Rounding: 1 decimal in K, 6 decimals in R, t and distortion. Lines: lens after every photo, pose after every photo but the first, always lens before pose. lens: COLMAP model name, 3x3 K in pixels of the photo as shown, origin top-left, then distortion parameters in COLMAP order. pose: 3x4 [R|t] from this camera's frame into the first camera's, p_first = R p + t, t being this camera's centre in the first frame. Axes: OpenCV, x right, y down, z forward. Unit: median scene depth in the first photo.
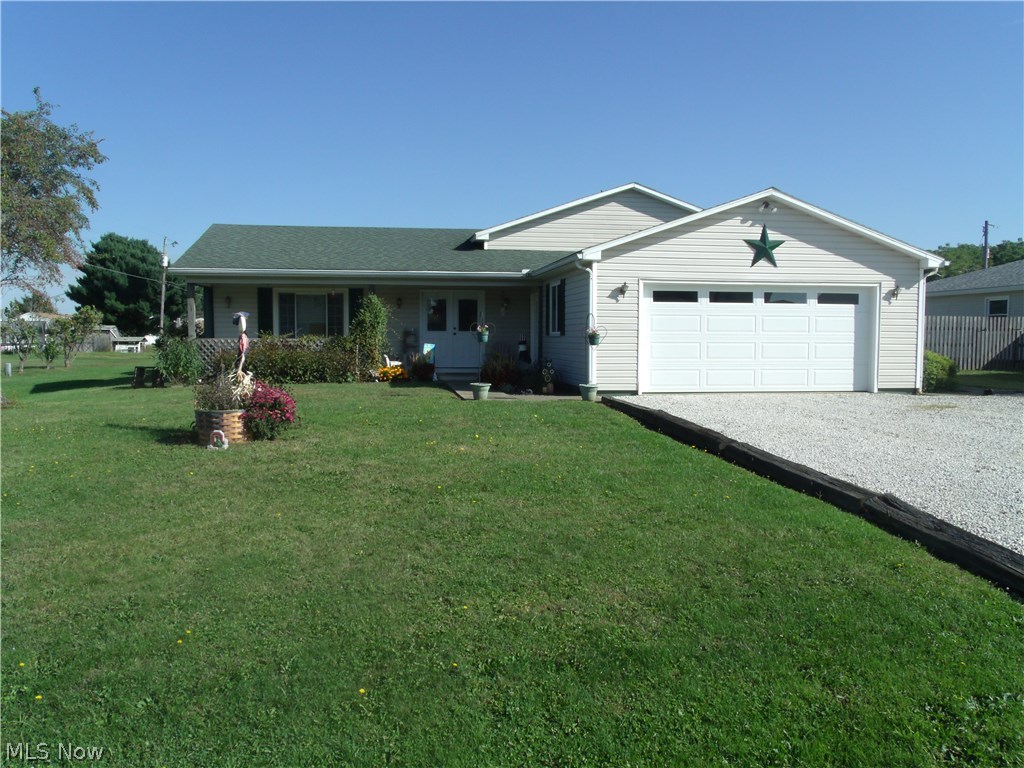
lens RADIAL K [[815.7, 0, 524.2], [0, 815.7, 406.1], [0, 0, 1]] dist [-0.047032, 0.014906]
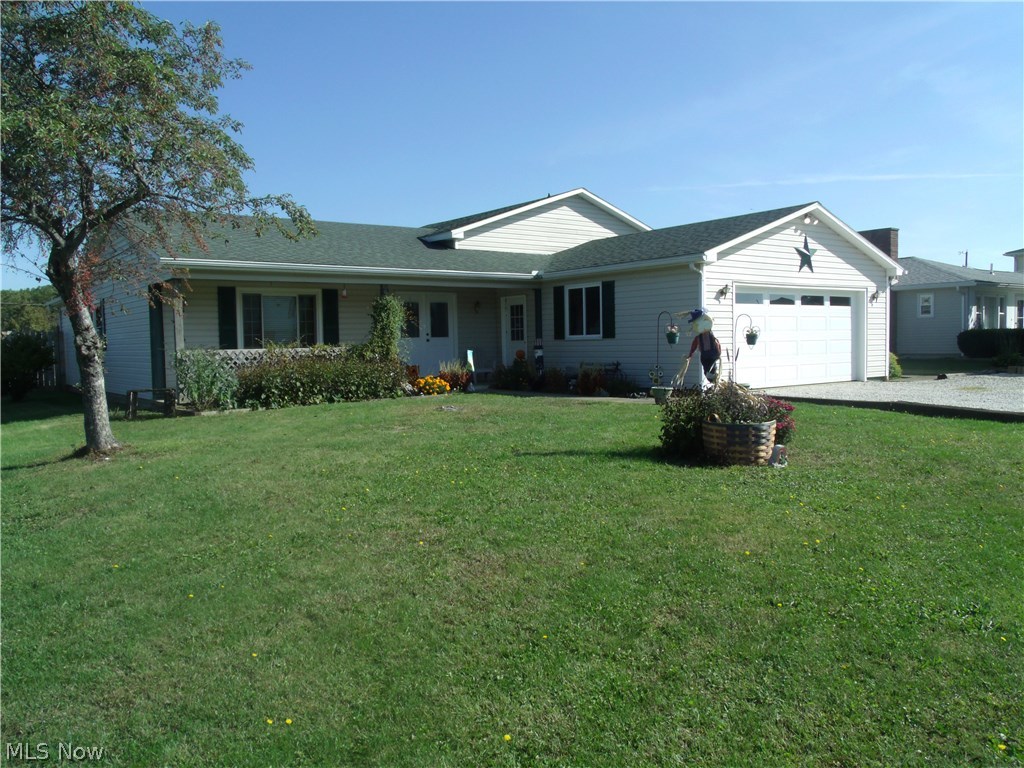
lens RADIAL K [[815.7, 0, 508.7], [0, 815.7, 366.7], [0, 0, 1]] dist [-0.047032, 0.014906]
pose [[0.883212, -0.033894, 0.467747, -0.563735], [0.061278, 0.997175, -0.043450, -0.018675], [-0.464953, 0.067038, 0.882794, 0.209724]]
